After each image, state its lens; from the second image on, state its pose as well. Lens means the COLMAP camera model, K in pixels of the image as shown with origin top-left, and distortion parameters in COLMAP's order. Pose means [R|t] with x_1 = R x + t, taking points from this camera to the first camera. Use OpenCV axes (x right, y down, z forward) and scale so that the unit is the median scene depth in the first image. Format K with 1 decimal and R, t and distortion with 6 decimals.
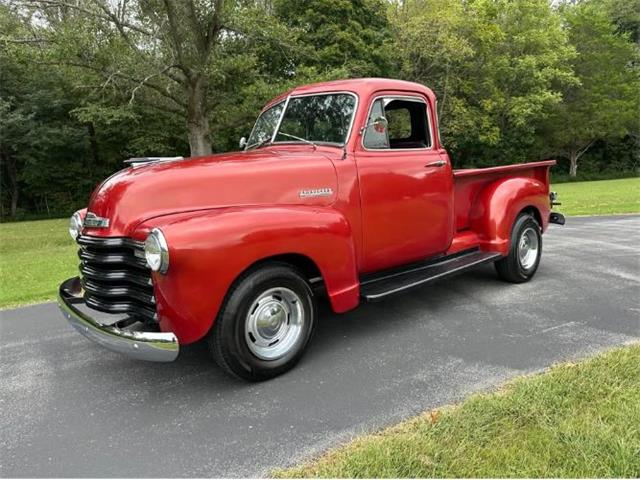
lens RADIAL K [[456.6, 0, 322.5], [0, 456.6, 241.8], [0, 0, 1]] dist [0.019508, -0.027611]
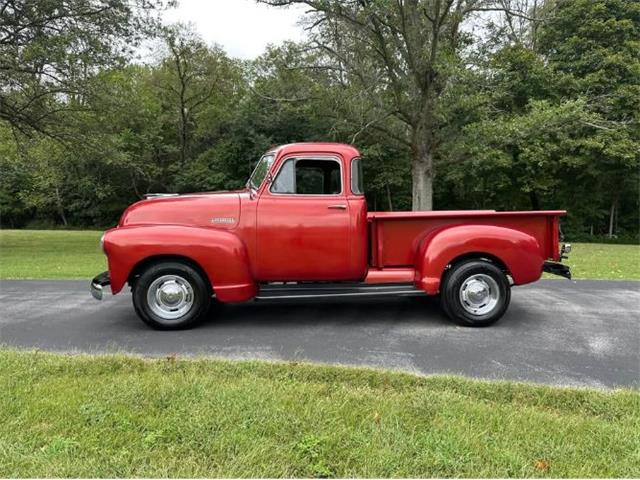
lens RADIAL K [[456.6, 0, 319.1], [0, 456.6, 238.6], [0, 0, 1]] dist [0.019508, -0.027611]
pose [[0.820579, 0.092550, -0.563990, 0.649793], [-0.133940, 0.990461, -0.032344, -0.024532], [0.555617, 0.102081, 0.825148, -0.042860]]
